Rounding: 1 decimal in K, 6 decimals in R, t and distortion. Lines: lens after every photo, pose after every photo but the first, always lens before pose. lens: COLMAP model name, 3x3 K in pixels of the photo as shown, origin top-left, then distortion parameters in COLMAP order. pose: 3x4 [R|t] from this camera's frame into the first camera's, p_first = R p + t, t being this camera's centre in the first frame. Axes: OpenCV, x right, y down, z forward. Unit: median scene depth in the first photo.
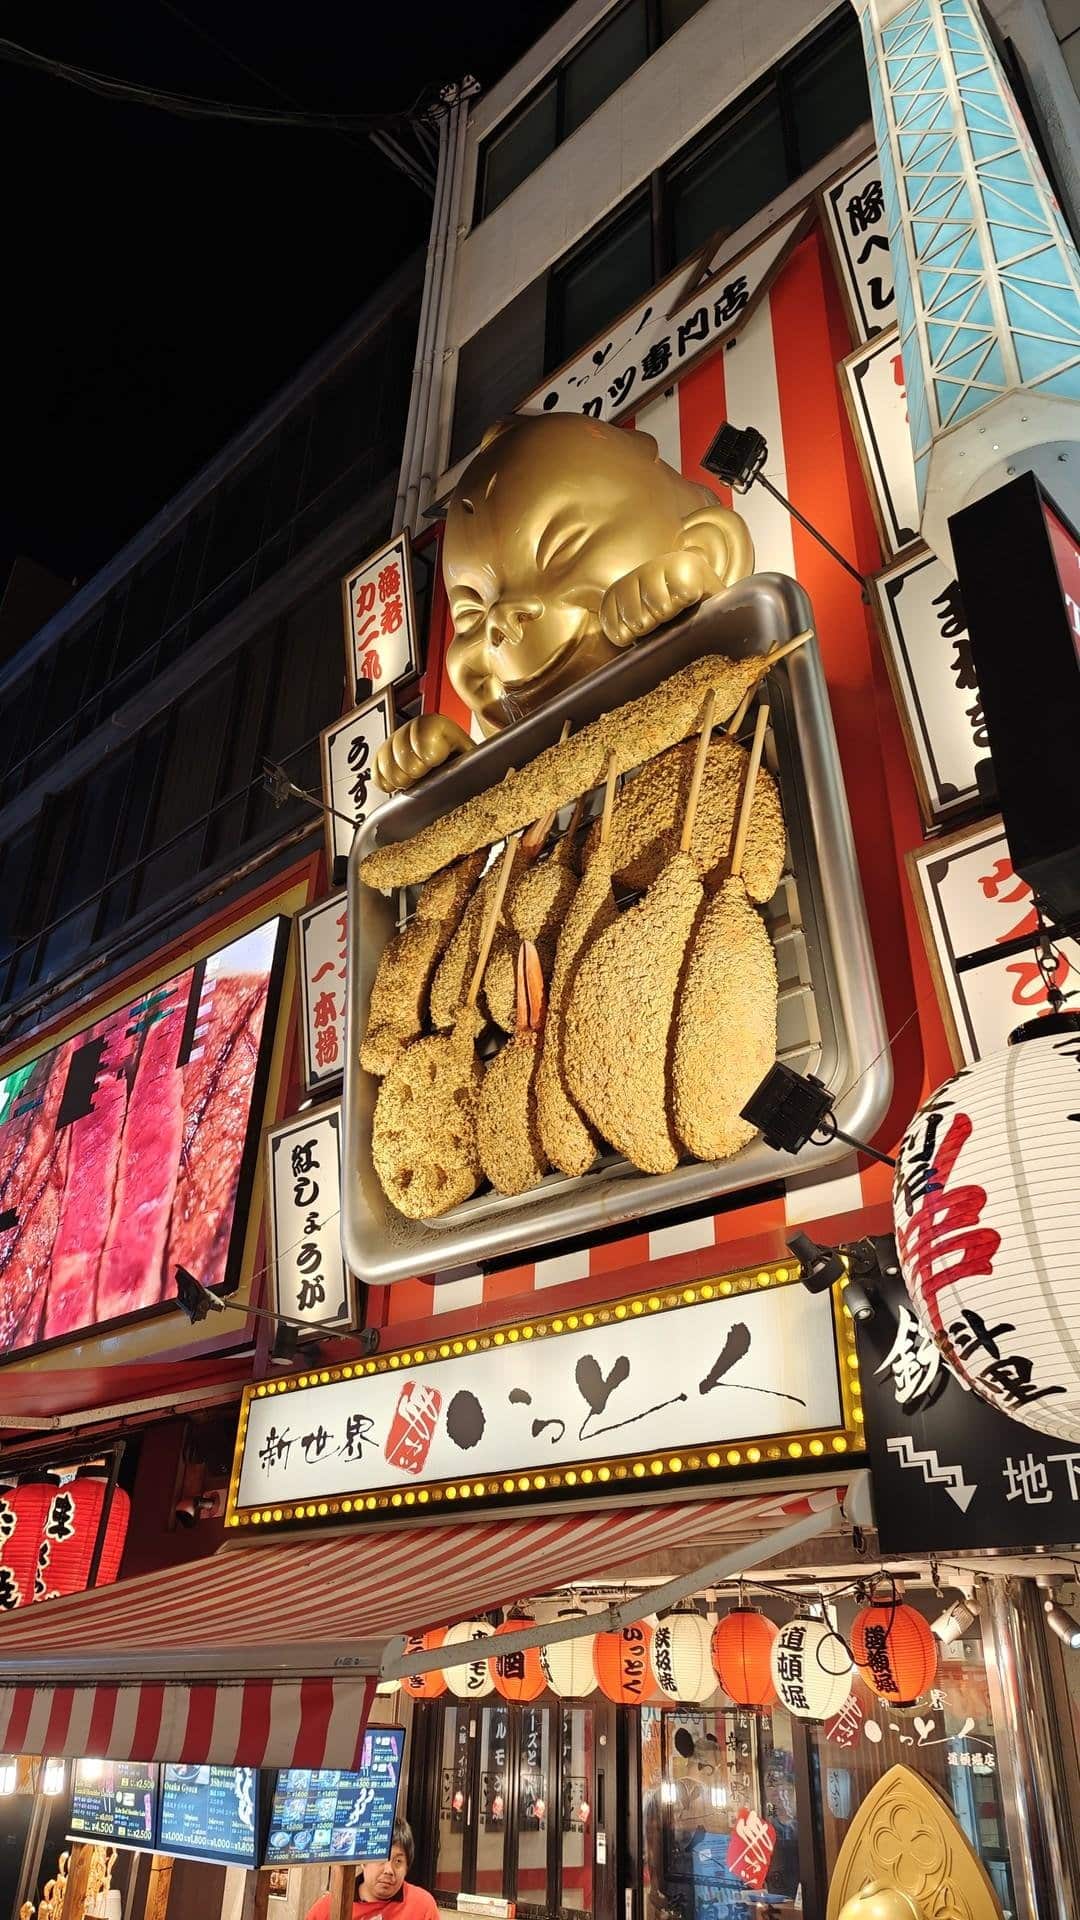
lens RADIAL K [[1323.0, 0, 530.4], [0, 1323.0, 957.5], [0, 0, 1]] dist [0.024468, -0.005966]
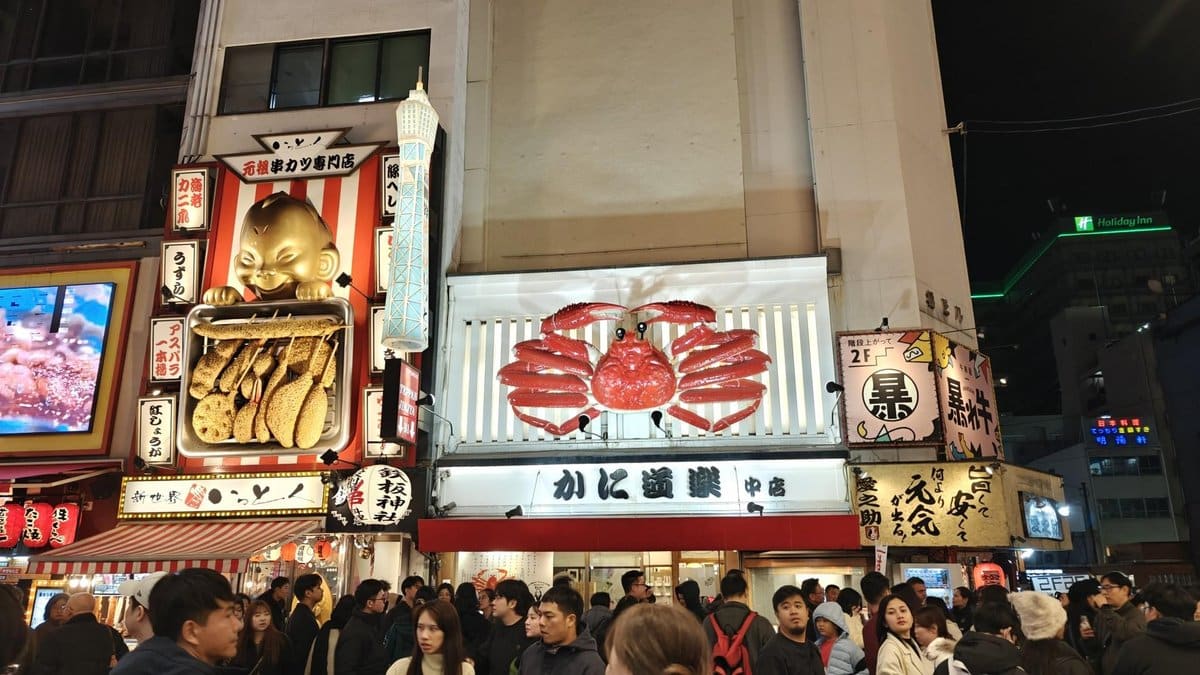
lens RADIAL K [[826.9, 0, 602.4], [0, 826.9, 333.8], [0, 0, 1]] dist [0.024468, -0.005966]
pose [[0.805397, 0.136284, 0.576855, -0.569794], [-0.272089, 0.949619, 0.155535, -0.734651], [-0.526595, -0.282224, 0.801902, -1.306151]]
